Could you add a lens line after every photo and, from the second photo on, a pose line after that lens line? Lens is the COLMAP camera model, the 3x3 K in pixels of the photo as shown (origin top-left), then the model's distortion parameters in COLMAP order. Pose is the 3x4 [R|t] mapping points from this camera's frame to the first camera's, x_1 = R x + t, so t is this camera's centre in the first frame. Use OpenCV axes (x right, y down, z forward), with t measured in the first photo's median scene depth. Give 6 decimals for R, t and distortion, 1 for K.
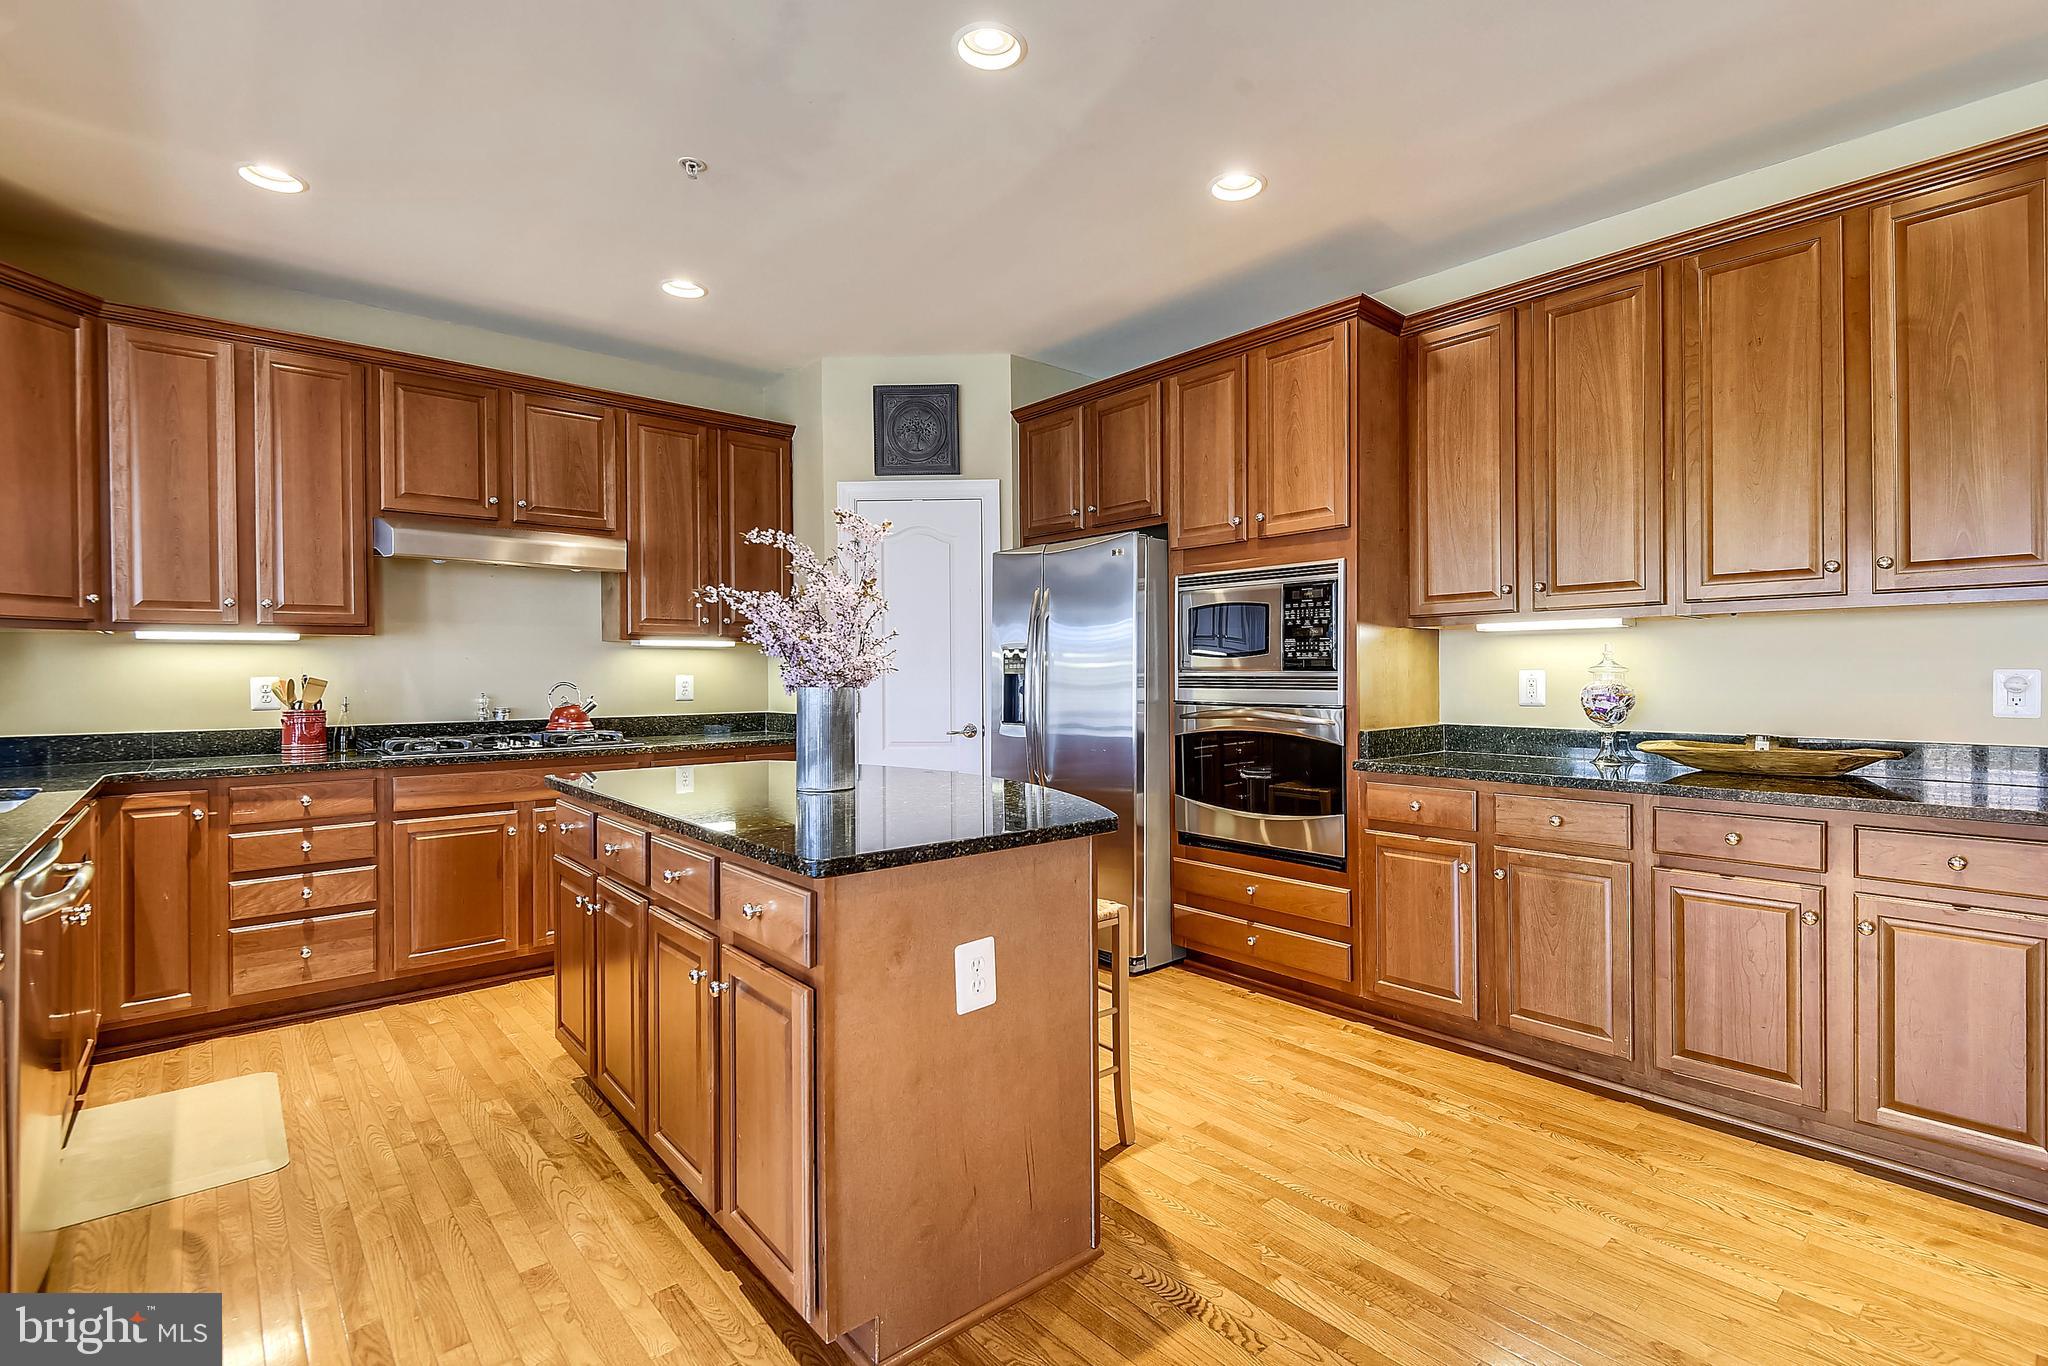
lens RADIAL K [[953.9, 0, 1032.6], [0, 953.9, 678.0], [0, 0, 1]] dist [0.035298, -0.021639]
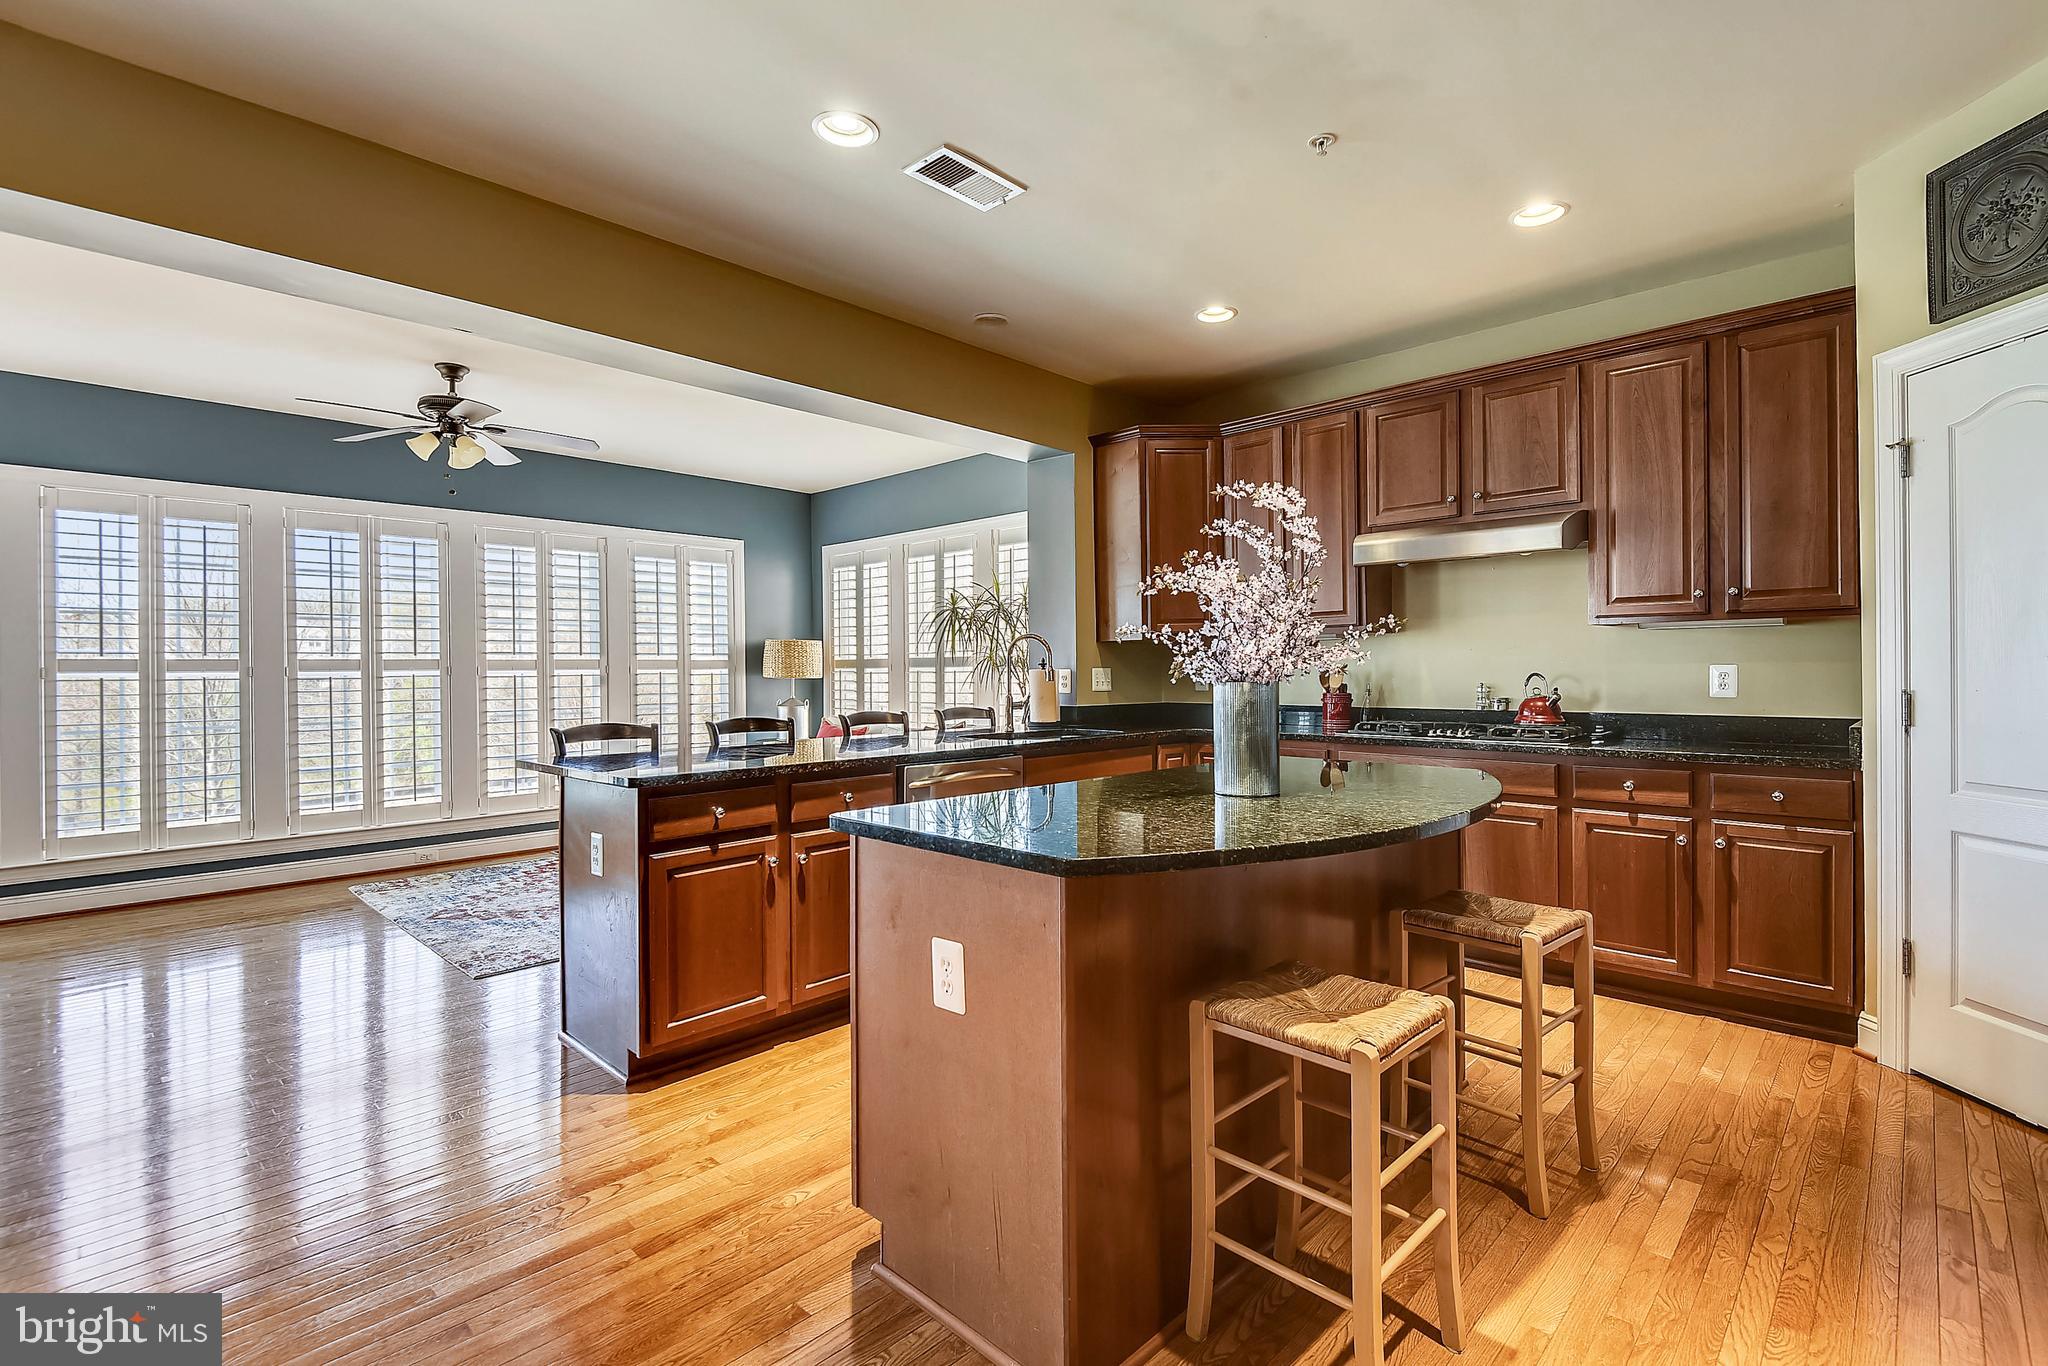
lens RADIAL K [[922.7, 0, 1038.6], [0, 922.7, 682.6], [0, 0, 1]] dist [0.031483, -0.030983]
pose [[0.093112, 0.016574, -0.995518, 0.477004], [0.002332, 0.999855, 0.016864, -0.002980], [0.995653, -0.003892, 0.093060, 0.538706]]
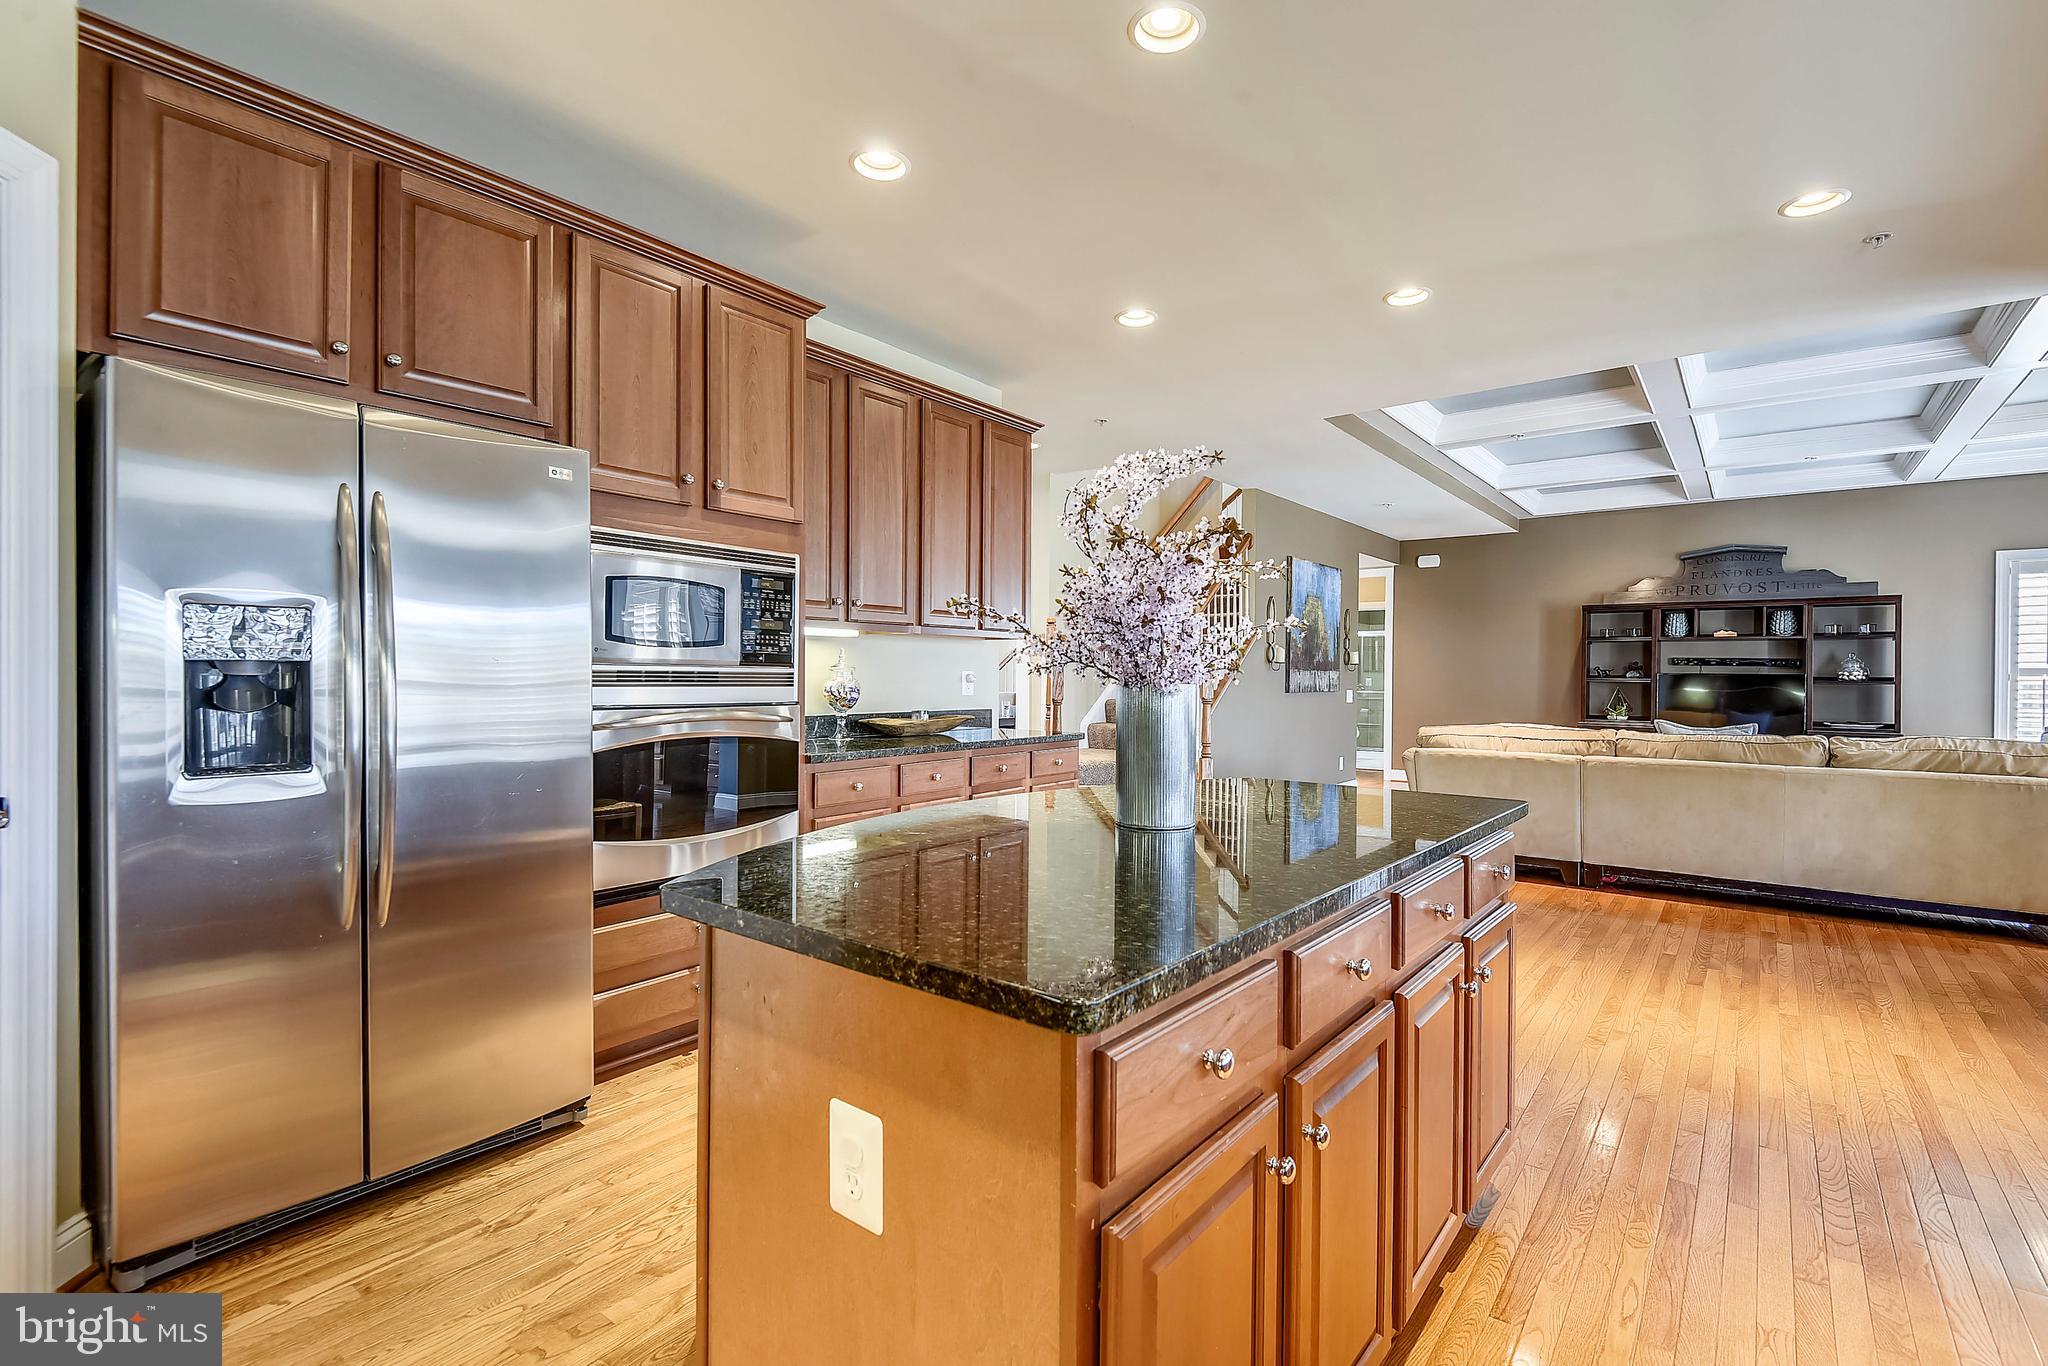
lens RADIAL K [[937.6, 0, 1039.8], [0, 937.6, 675.3], [0, 0, 1]] dist [0.034595, -0.023040]
pose [[-0.206196, 0.004139, 0.978502, -0.662998], [-0.000678, 0.999990, -0.004373, 0.005002], [-0.978511, -0.001566, -0.206191, 0.922531]]
